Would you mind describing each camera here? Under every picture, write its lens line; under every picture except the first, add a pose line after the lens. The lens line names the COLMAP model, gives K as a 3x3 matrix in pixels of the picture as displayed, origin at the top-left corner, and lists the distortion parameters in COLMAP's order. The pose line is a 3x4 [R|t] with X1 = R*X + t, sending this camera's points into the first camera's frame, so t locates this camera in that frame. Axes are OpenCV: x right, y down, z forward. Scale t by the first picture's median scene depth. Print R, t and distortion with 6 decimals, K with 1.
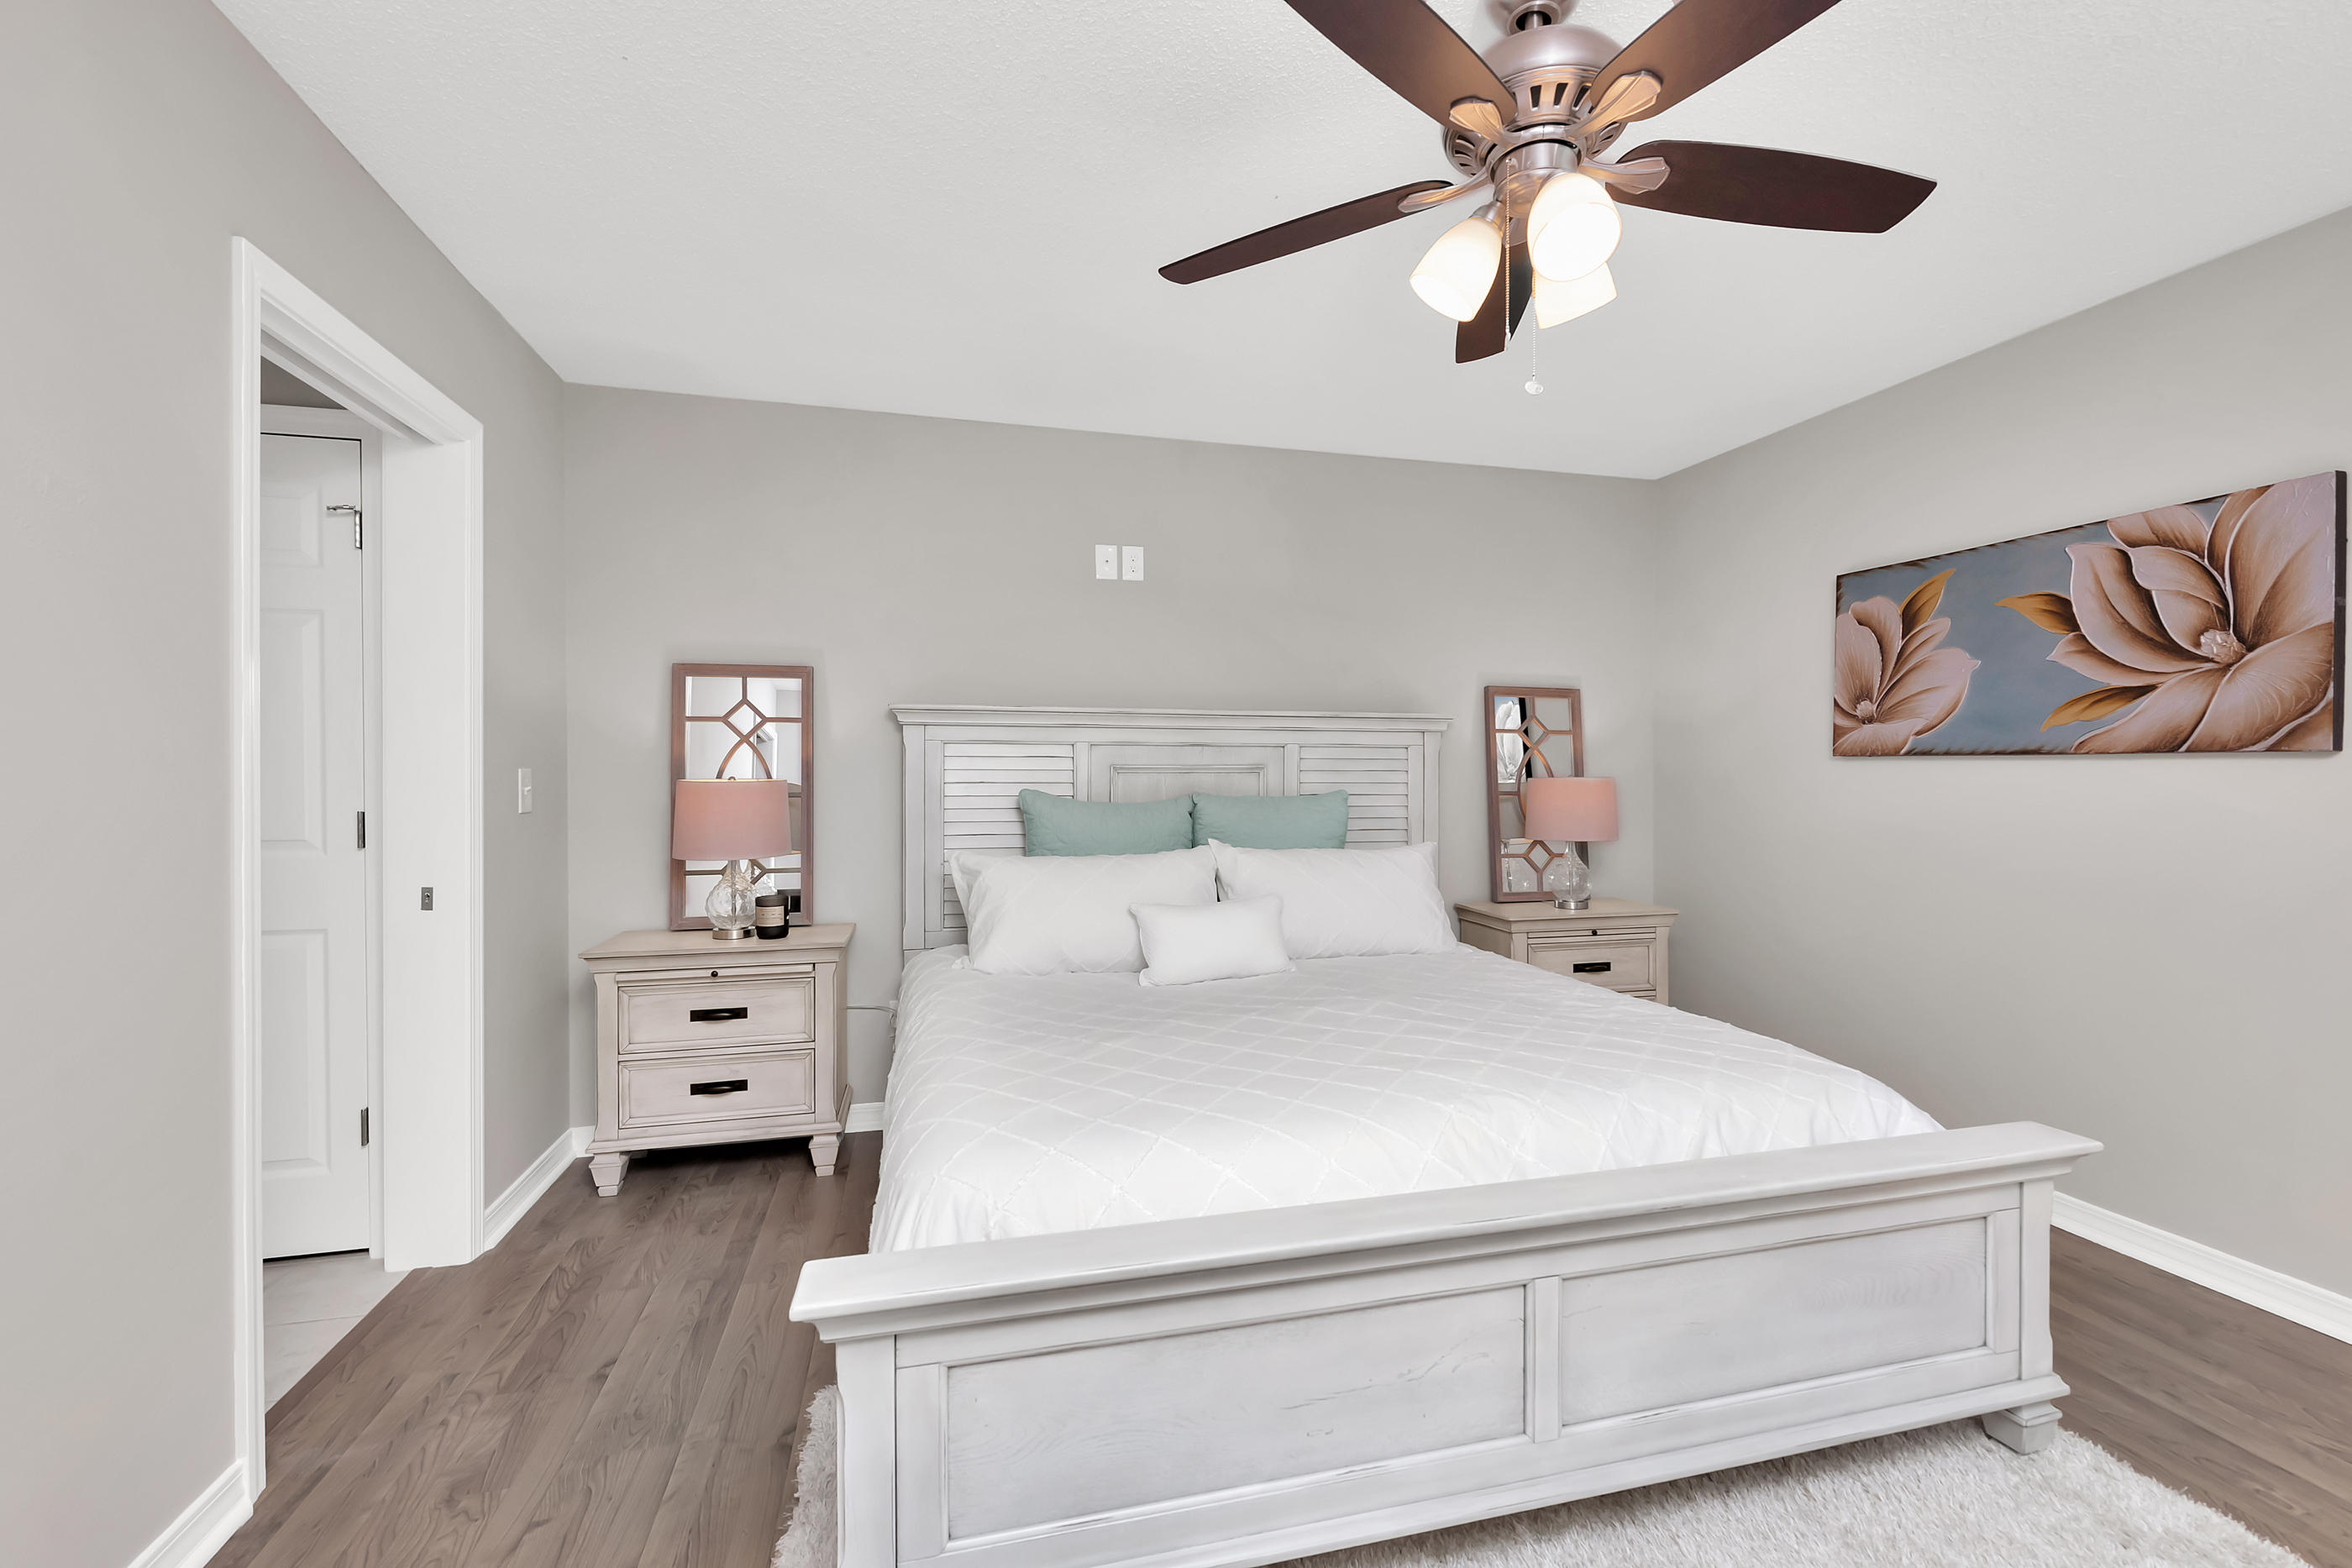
lens RADIAL K [[1003.2, 0, 1214.4], [0, 1003.2, 777.2], [0, 0, 1]] dist [-0.002448, -0.002257]
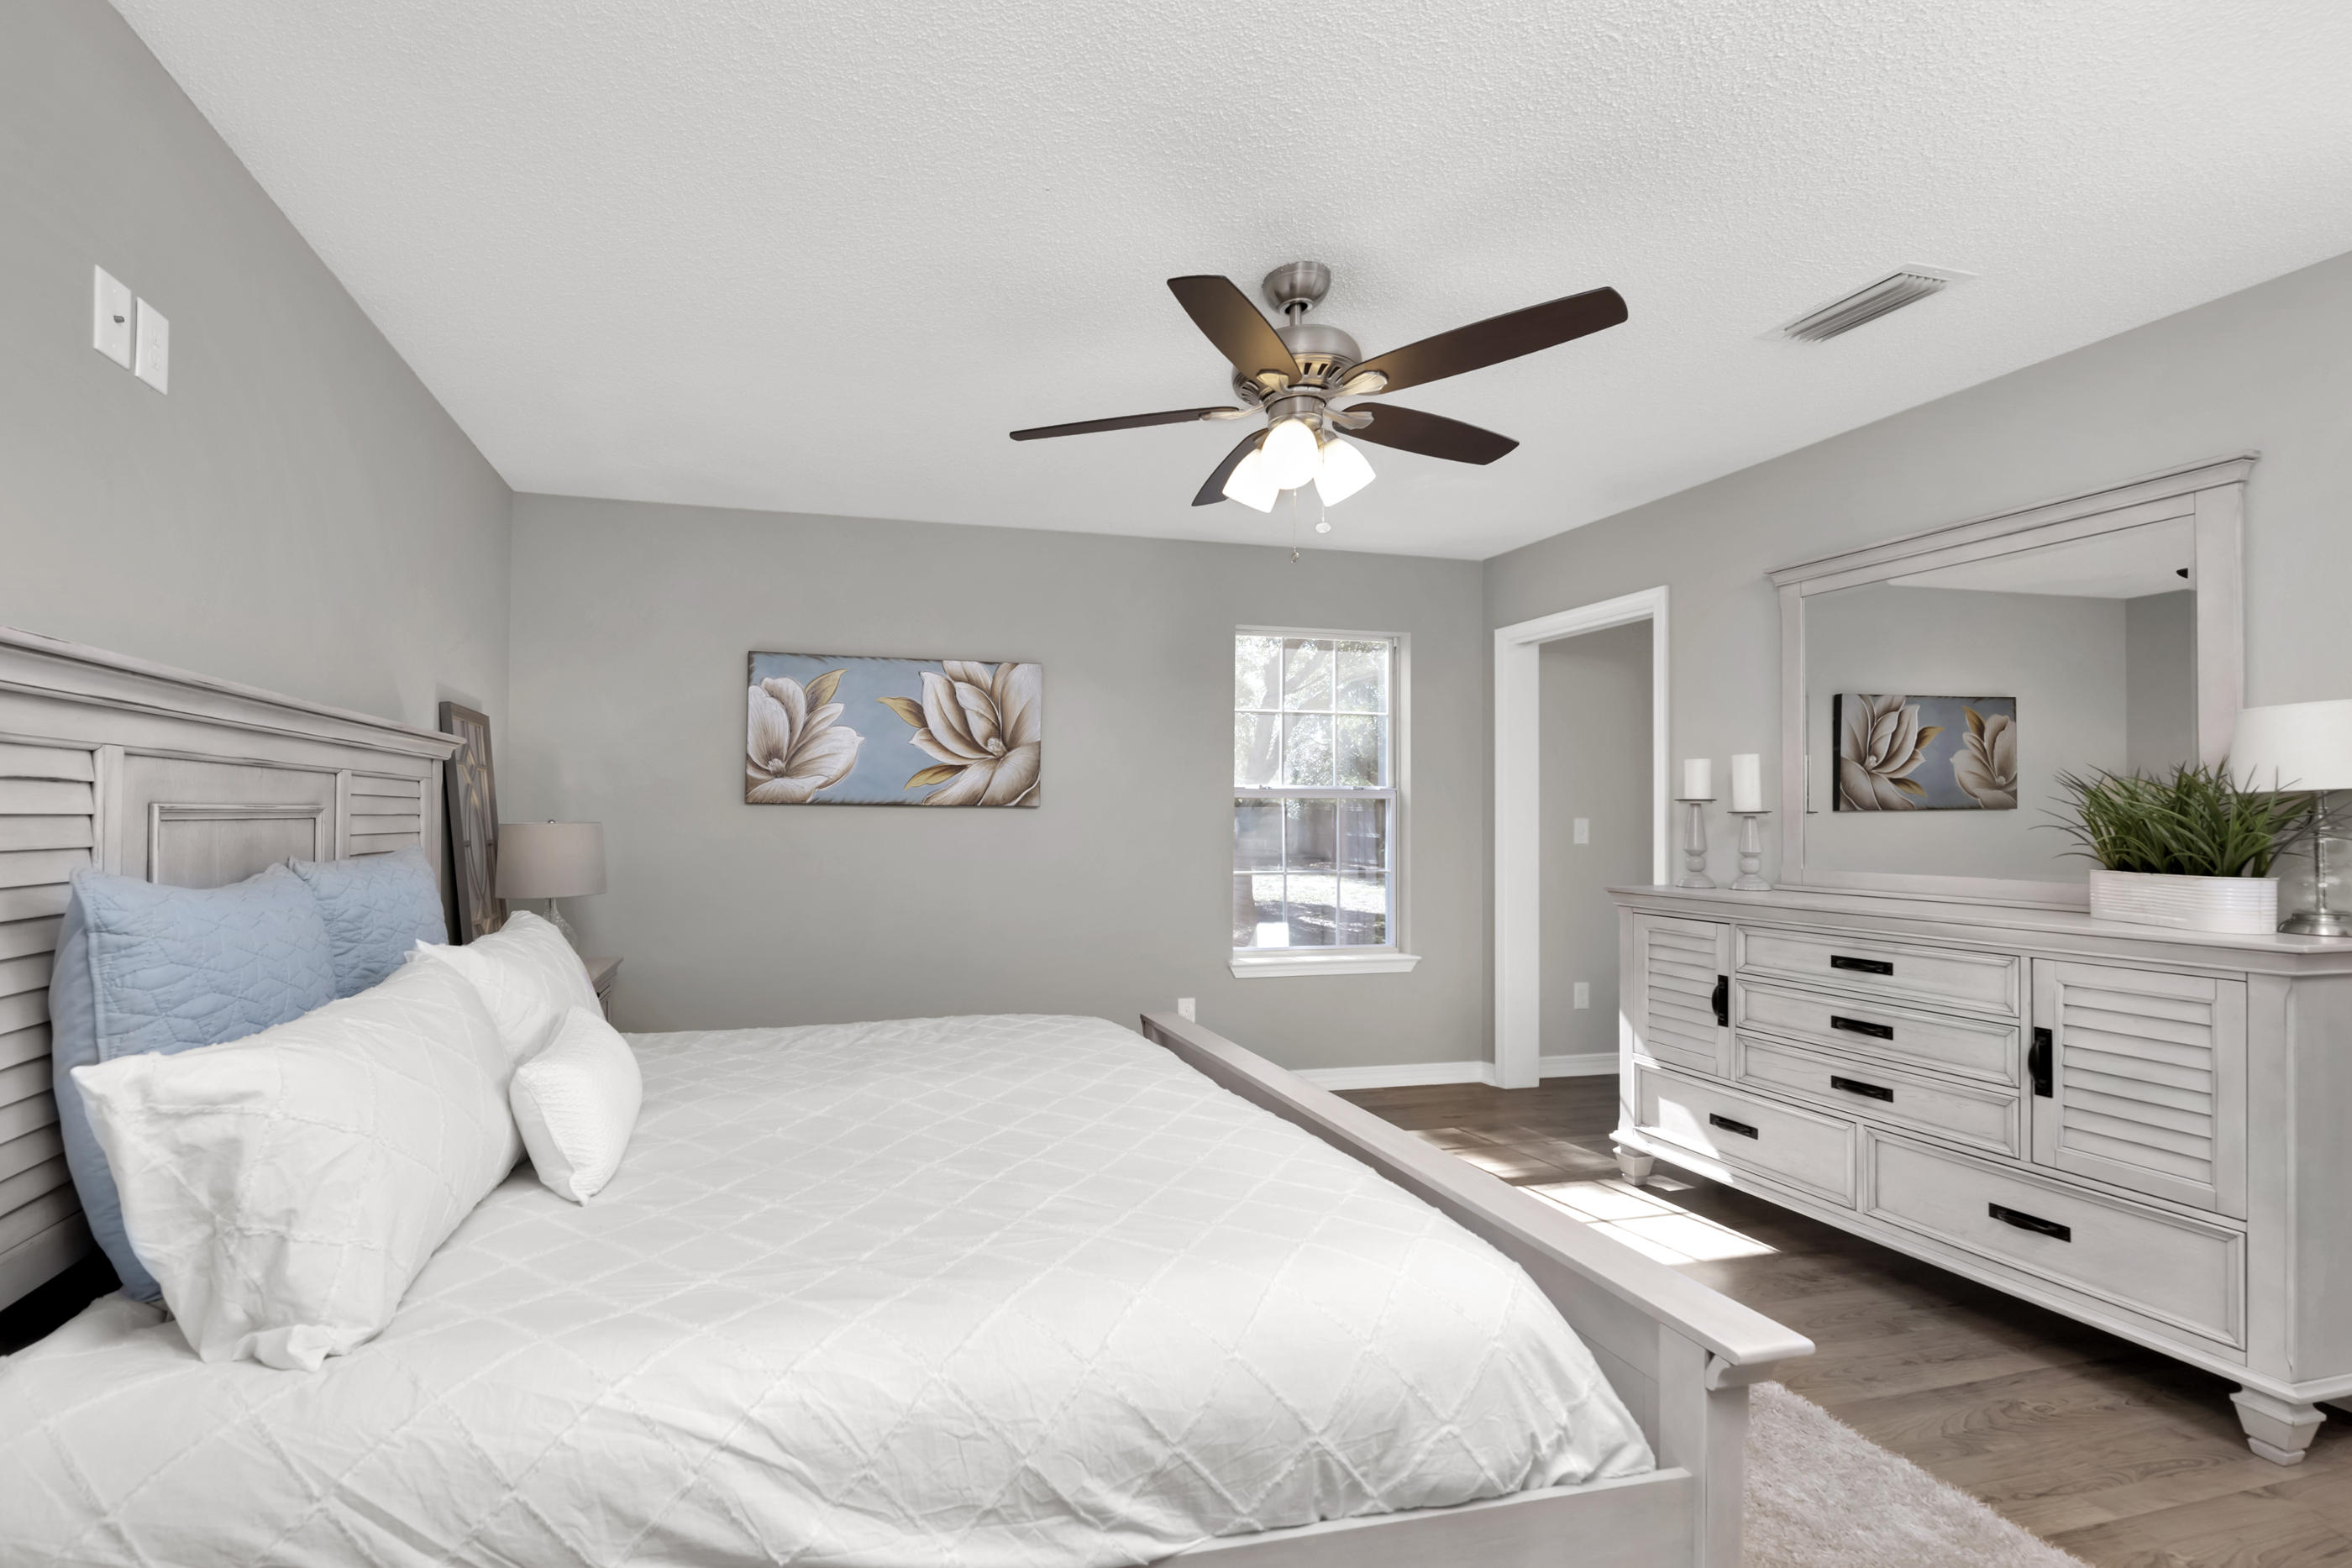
lens RADIAL K [[975.7, 0, 1009.7], [0, 975.7, 814.6], [0, 0, 1]] dist [0.000081, -0.003831]
pose [[0.049998, 0.001333, 0.998748, -0.570463], [0.001854, 0.999997, -0.001427, -0.006465], [-0.998748, 0.001923, 0.049996, 0.700240]]
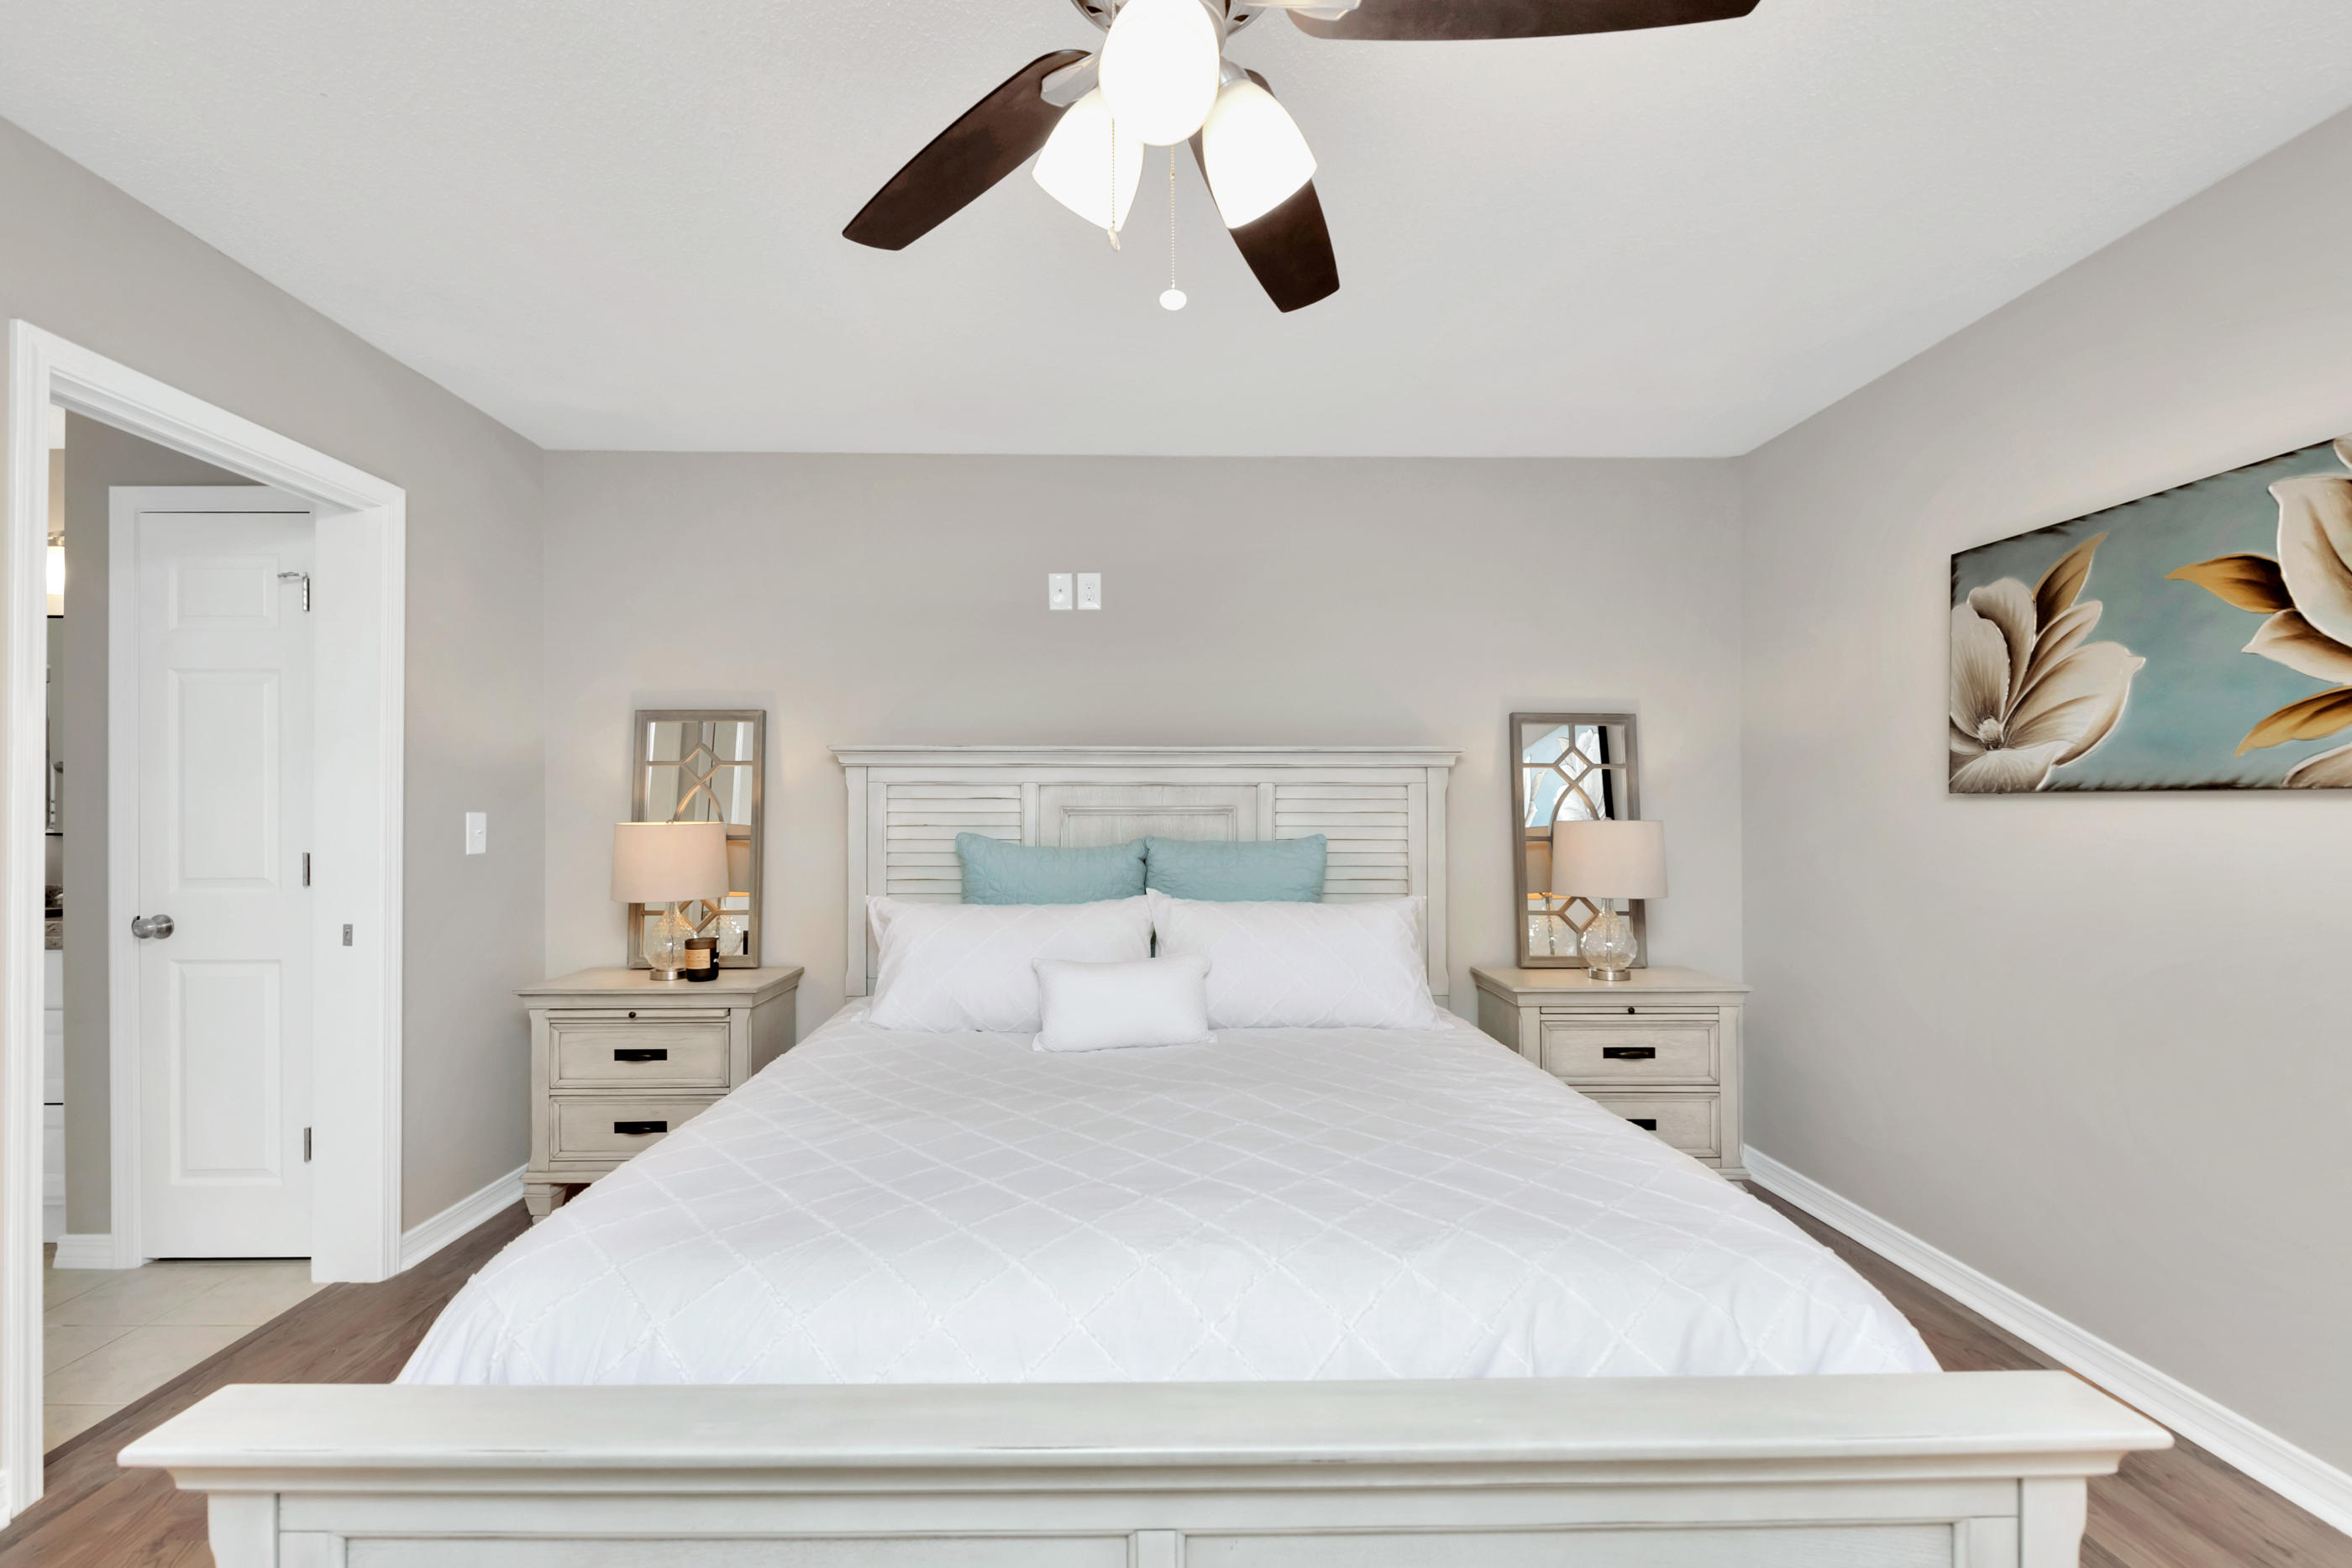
lens RADIAL K [[975.7, 0, 1186.3], [0, 975.7, 802.4], [0, 0, 1]] dist [0.000081, -0.003831]
pose [[0.970152, -0.003138, -0.242476, 0.263681], [0.000009, 0.999917, -0.012904, -0.005296], [0.242497, 0.012516, 0.970072, 0.164602]]
